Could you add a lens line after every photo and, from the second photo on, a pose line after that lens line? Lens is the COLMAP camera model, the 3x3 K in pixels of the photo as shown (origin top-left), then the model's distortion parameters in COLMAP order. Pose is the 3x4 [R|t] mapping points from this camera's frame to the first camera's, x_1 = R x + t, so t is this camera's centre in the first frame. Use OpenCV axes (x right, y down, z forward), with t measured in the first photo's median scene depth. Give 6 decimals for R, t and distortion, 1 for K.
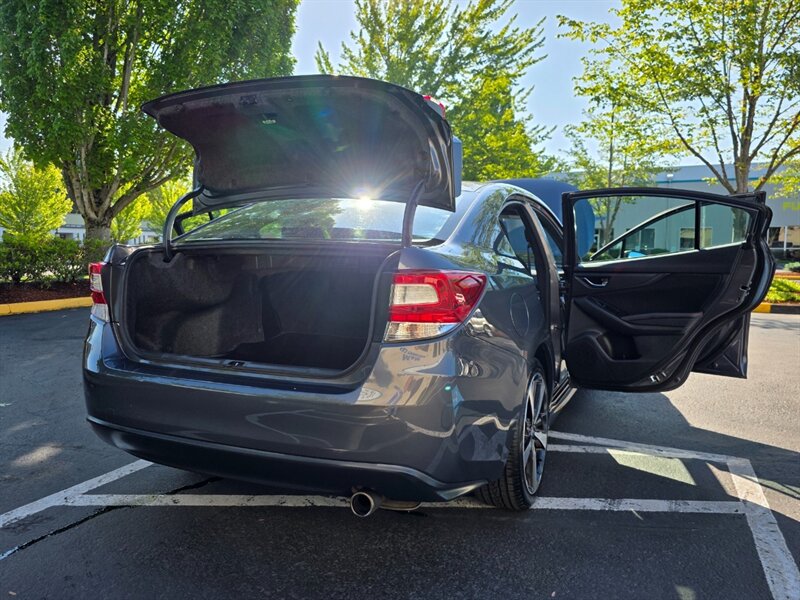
lens RADIAL K [[613.9, 0, 400.0], [0, 613.9, 300.0], [0, 0, 1]] dist [0.001747, 0.002919]
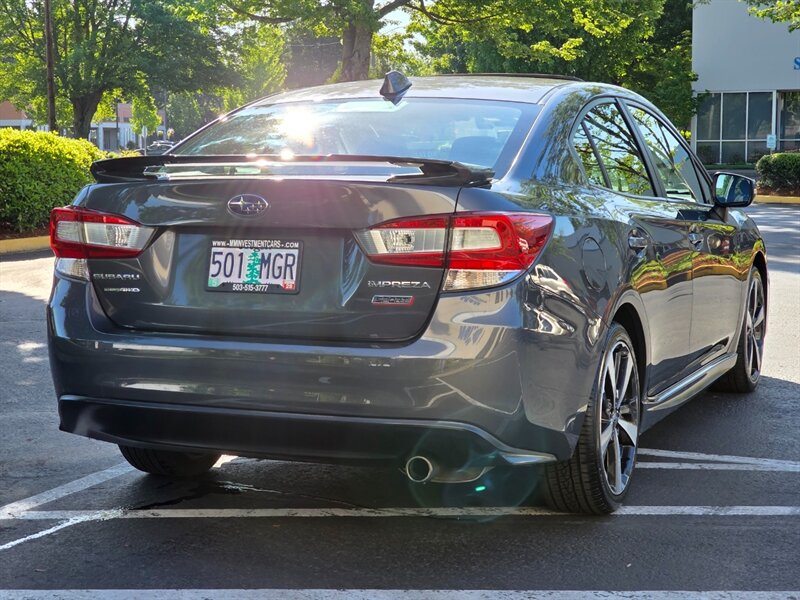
lens RADIAL K [[1791.5, 0, 400.0], [0, 1791.5, 300.0], [0, 0, 1]] dist [-0.205009, 0.815409]
pose [[0.999022, -0.011186, 0.042770, -0.157177], [0.010702, 0.999876, 0.011522, 0.038774], [-0.042894, -0.011053, 0.999019, -1.292150]]
